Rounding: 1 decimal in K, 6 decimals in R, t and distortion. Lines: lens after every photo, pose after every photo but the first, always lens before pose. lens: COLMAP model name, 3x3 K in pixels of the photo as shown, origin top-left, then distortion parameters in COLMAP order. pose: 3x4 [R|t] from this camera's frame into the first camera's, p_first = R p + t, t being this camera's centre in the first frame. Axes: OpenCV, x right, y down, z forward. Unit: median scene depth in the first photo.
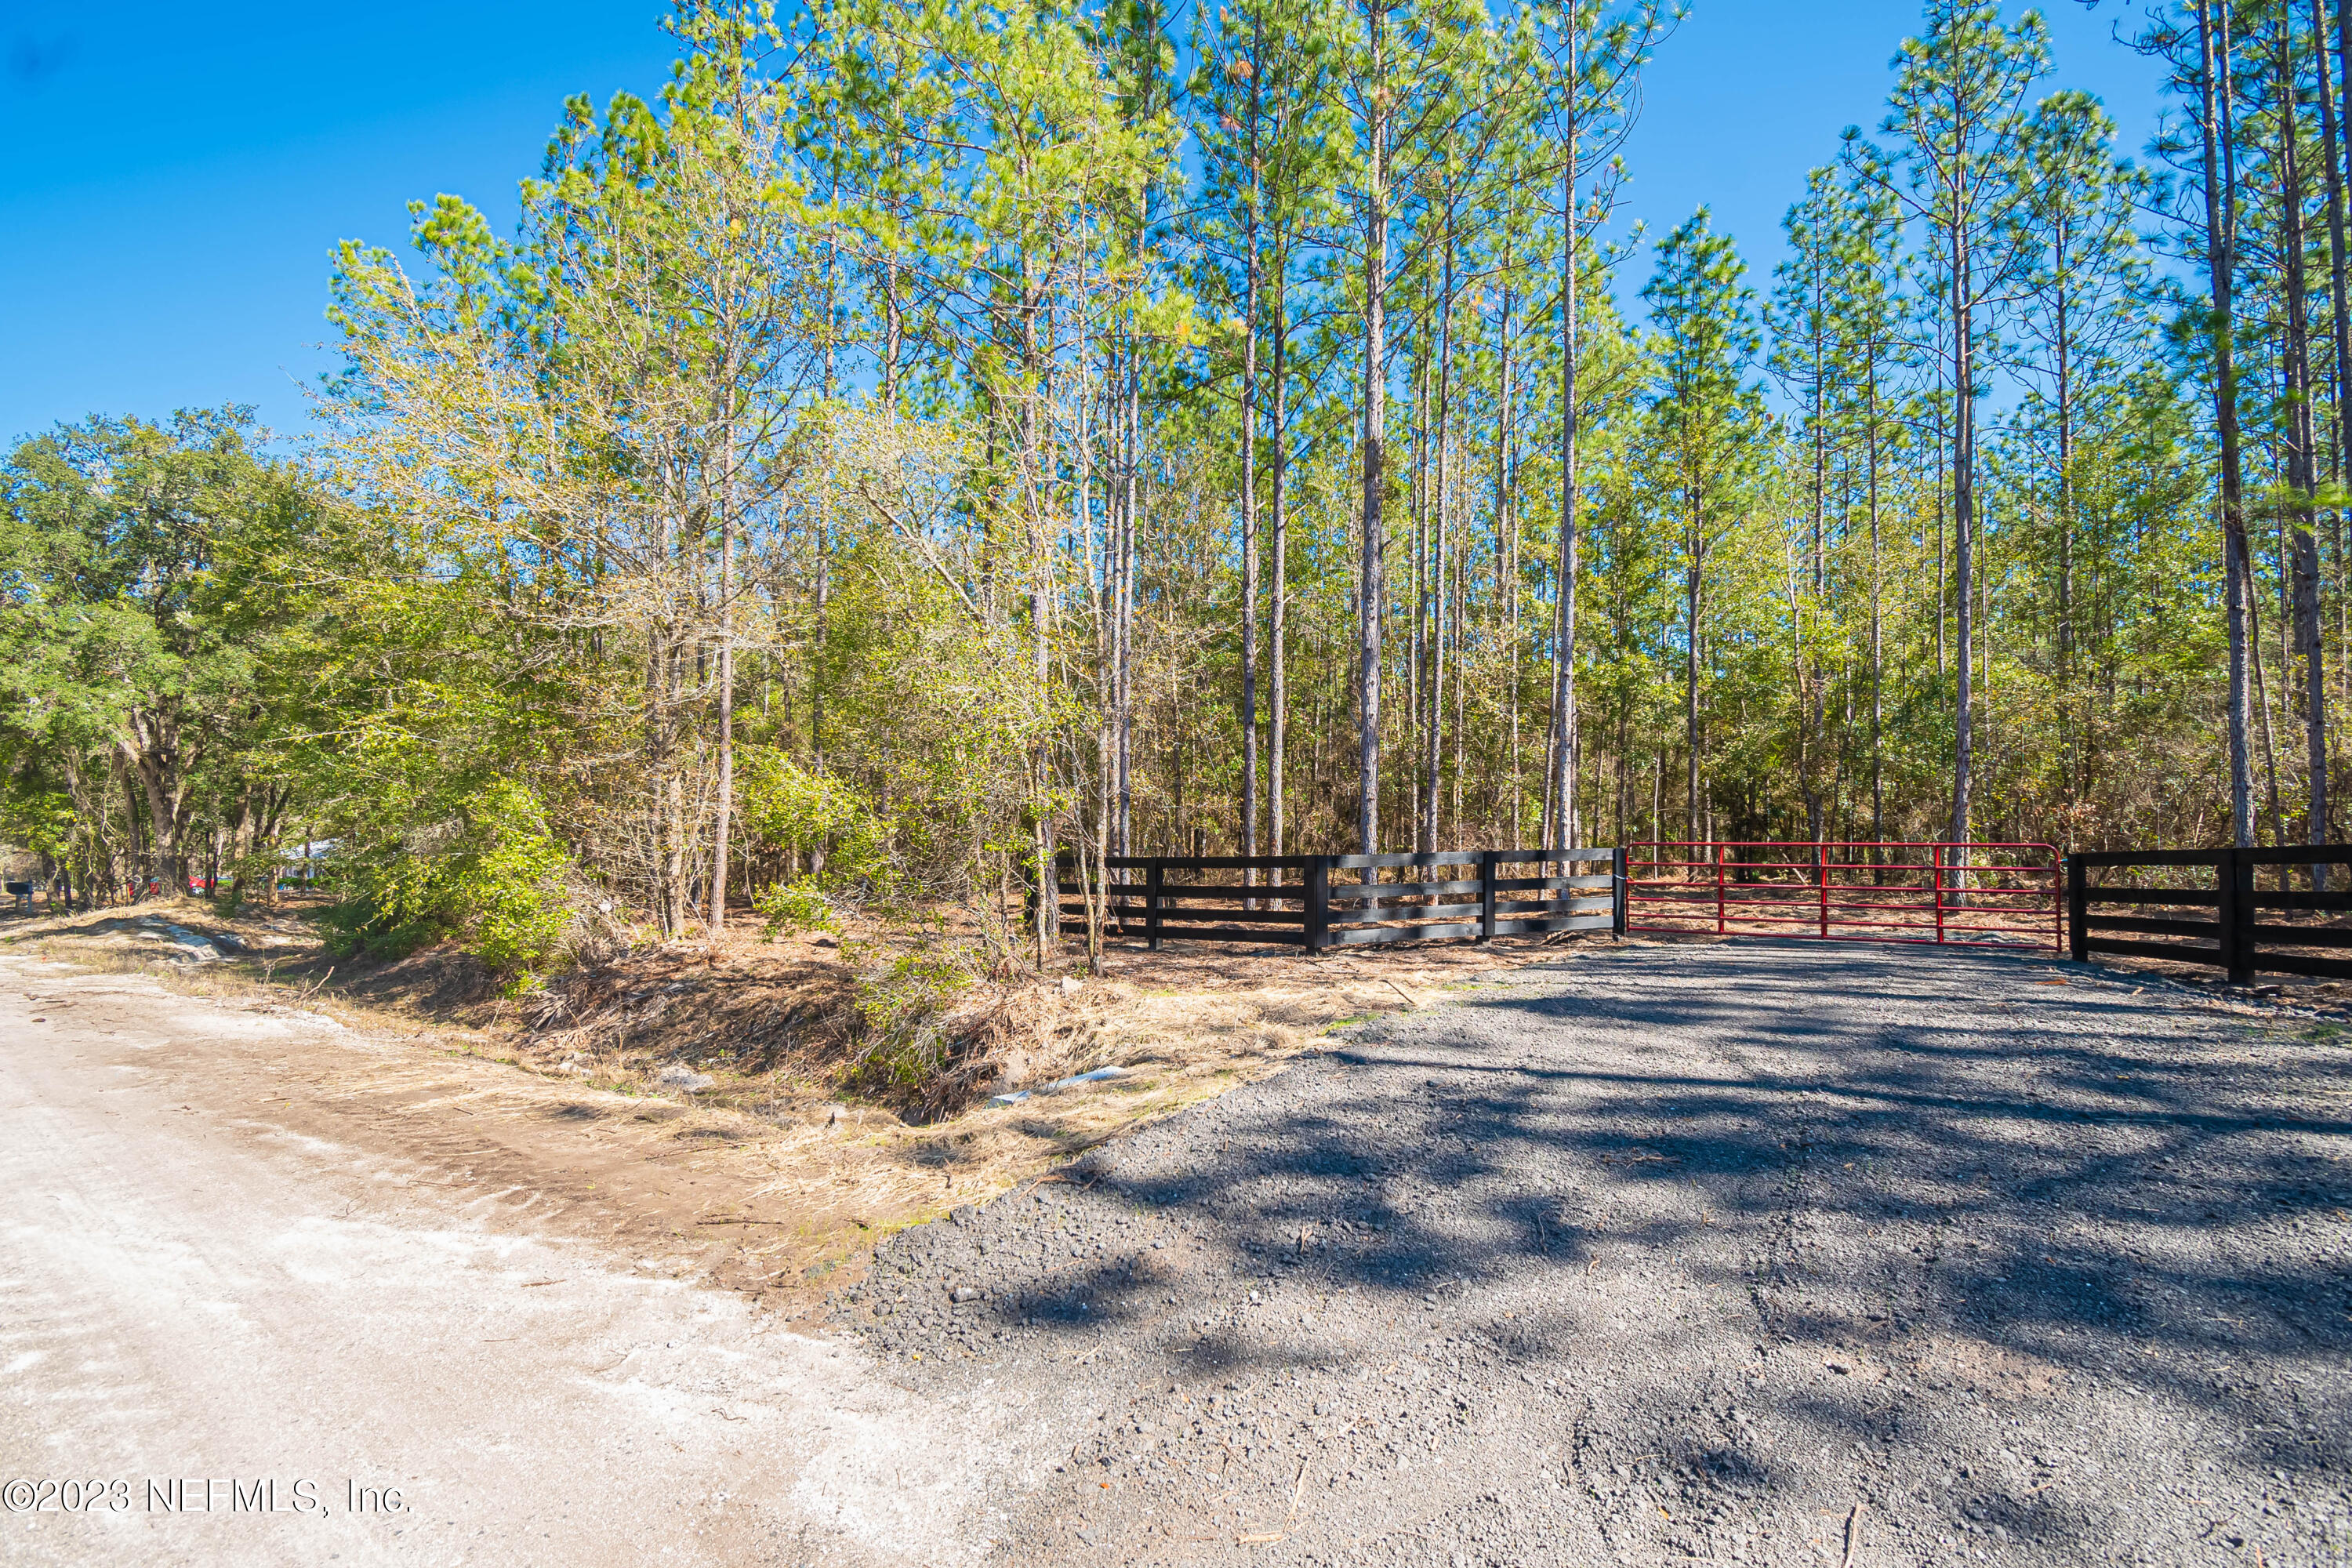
lens RADIAL K [[1034.2, 0, 1228.9], [0, 1034.2, 805.7], [0, 0, 1]] dist [0.005015, 0.000479]
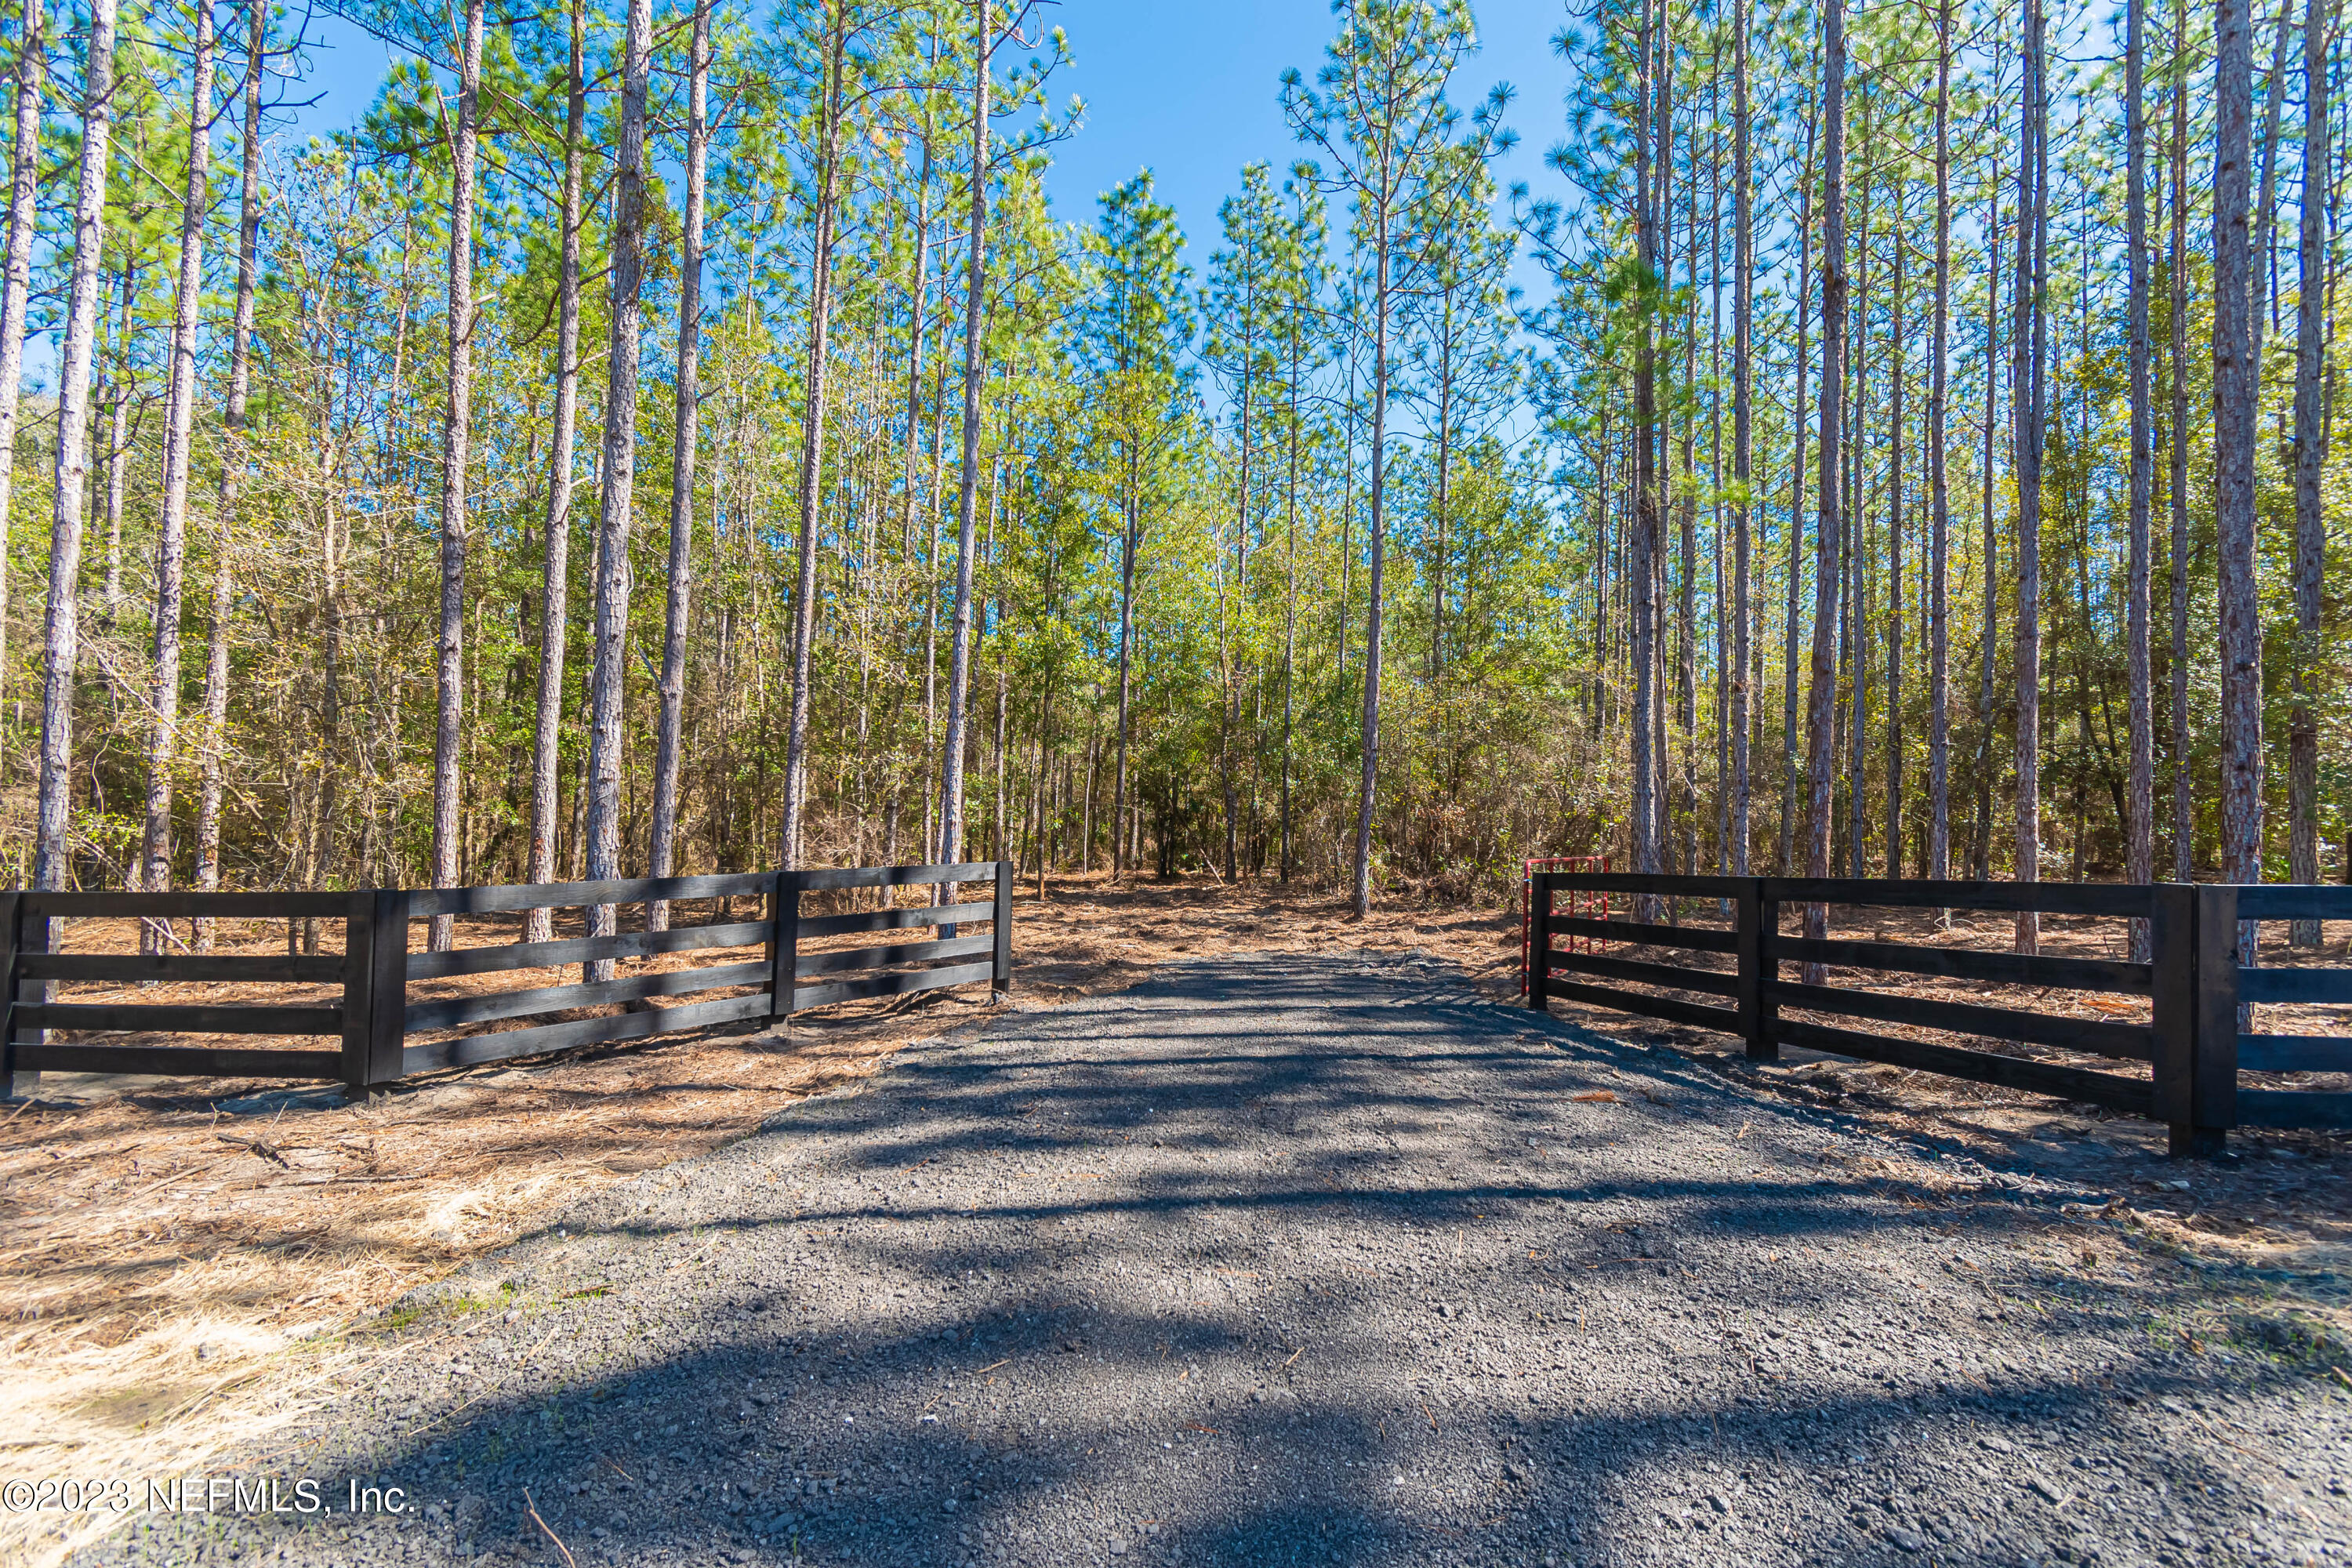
lens RADIAL K [[1034.2, 0, 1175.6], [0, 1034.2, 781.1], [0, 0, 1]] dist [0.005015, 0.000479]
pose [[0.891331, 0.033636, 0.452104, 0.071780], [-0.028215, 0.999426, -0.018730, -0.000489], [-0.452475, 0.003939, 0.891768, 0.147573]]
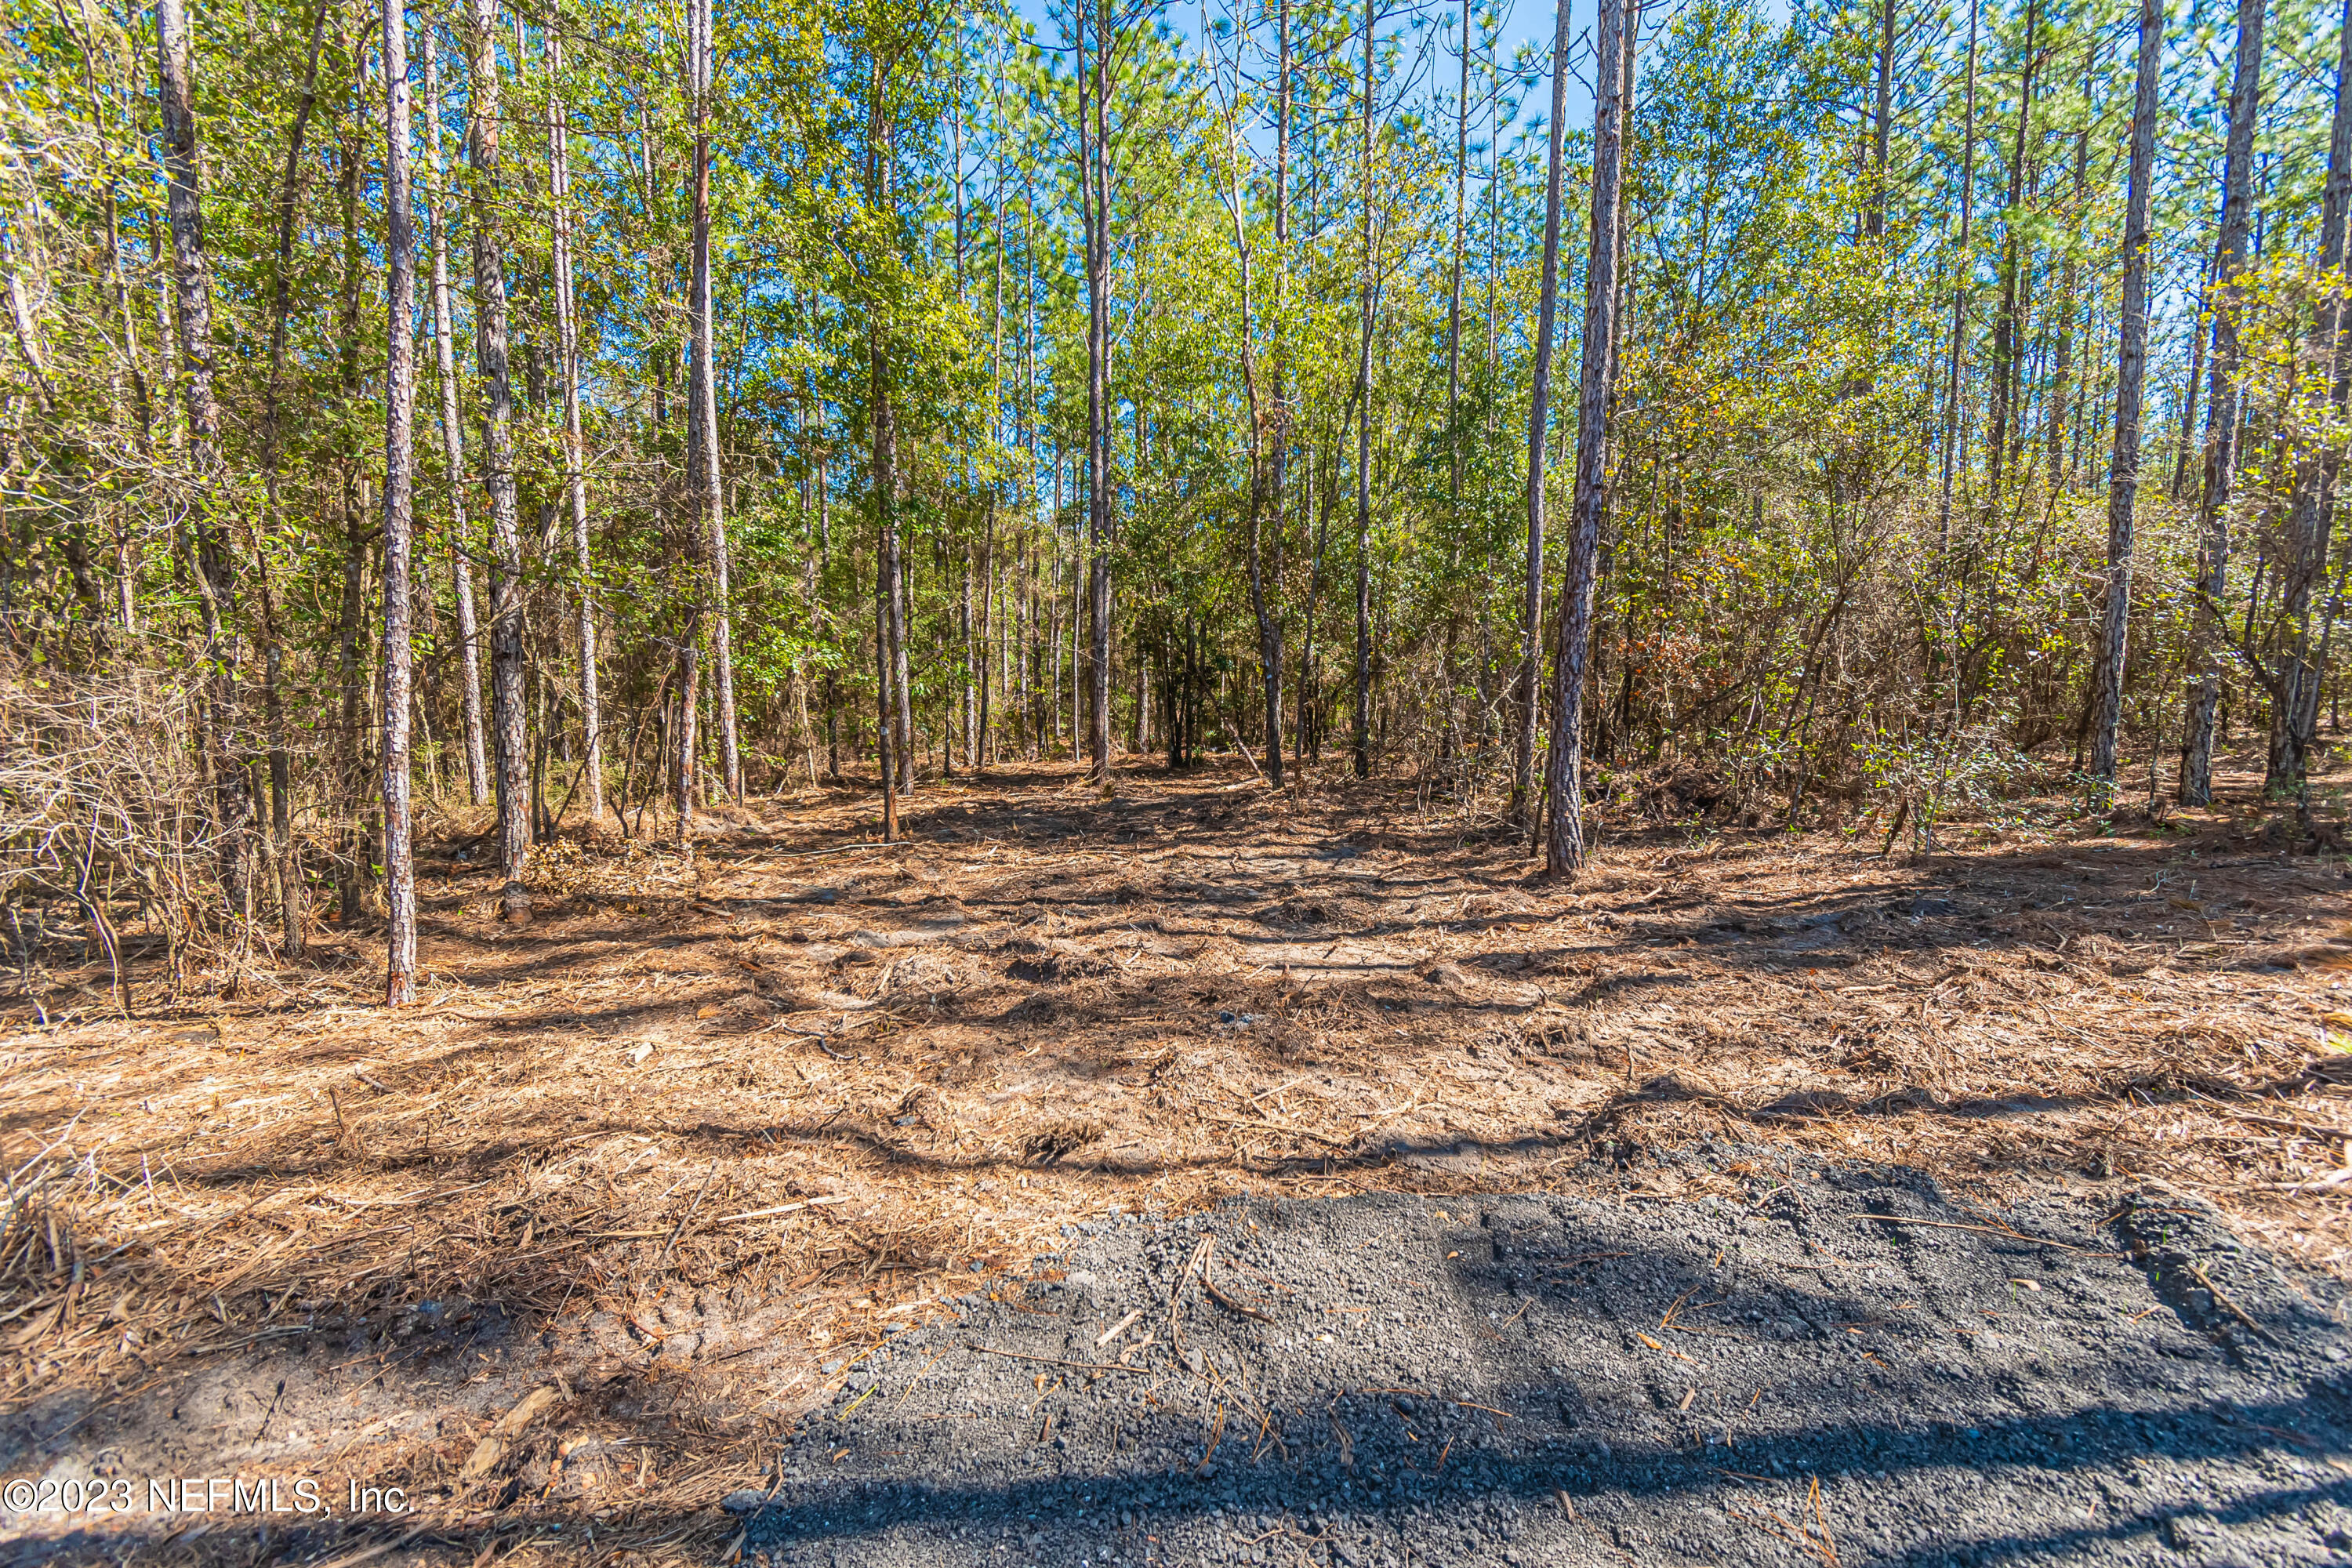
lens RADIAL K [[1034.2, 0, 1173.0], [0, 1034.2, 790.8], [0, 0, 1]] dist [0.005015, 0.000479]
pose [[0.910875, -0.039712, 0.410768, 0.265215], [-0.006567, 0.993839, 0.110643, 0.017450], [-0.412631, -0.103479, 0.905002, 0.478134]]
